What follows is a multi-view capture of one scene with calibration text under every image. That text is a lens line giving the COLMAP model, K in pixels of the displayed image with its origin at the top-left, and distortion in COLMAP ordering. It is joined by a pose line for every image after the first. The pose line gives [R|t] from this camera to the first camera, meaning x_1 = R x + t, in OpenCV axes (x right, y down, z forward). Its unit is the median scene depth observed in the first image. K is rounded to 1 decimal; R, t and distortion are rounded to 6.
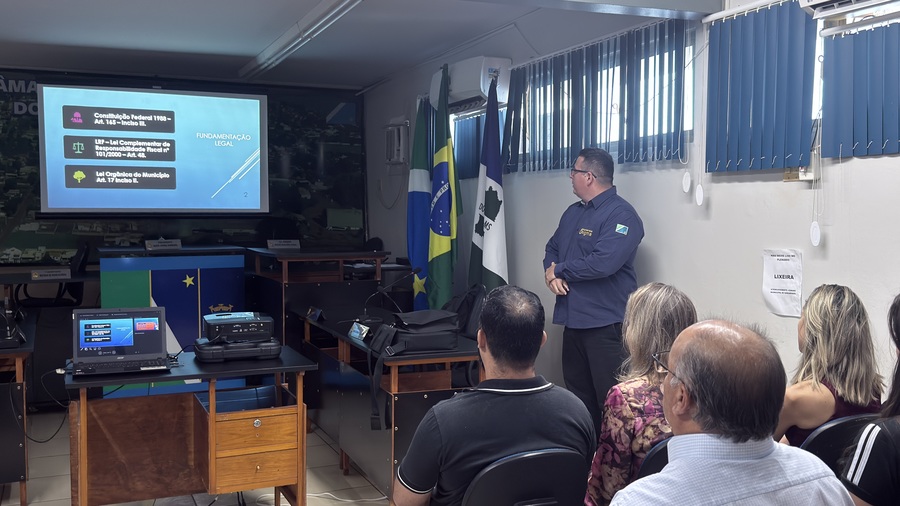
lens RADIAL K [[913.9, 0, 463.8], [0, 913.9, 253.0], [0, 0, 1]] dist [0.112708, 0.000000]
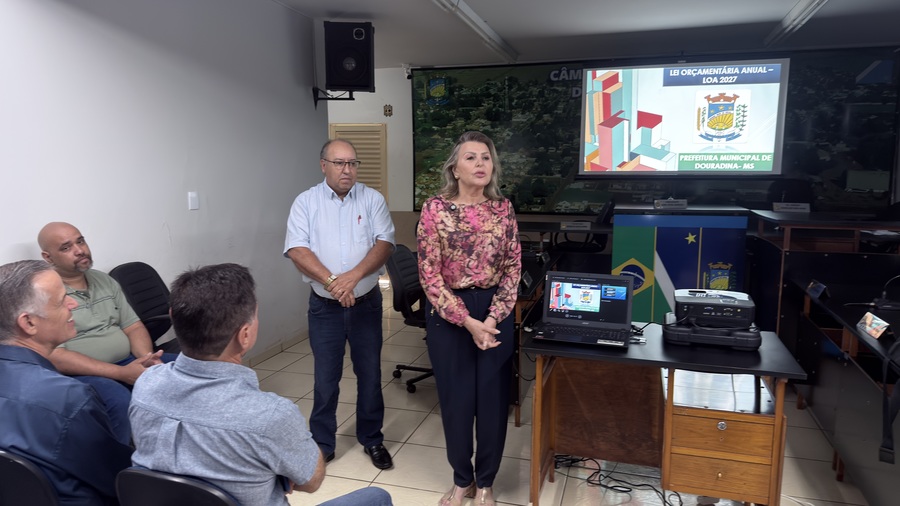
lens RADIAL K [[648.7, 0, 434.2], [0, 648.7, 265.8], [0, 0, 1]] dist [0.065826, -0.081003]
pose [[0.760286, 0.098074, -0.642143, -0.036216], [-0.034564, 0.993244, 0.110774, -0.014710], [0.648668, -0.062024, 0.758539, 0.266054]]
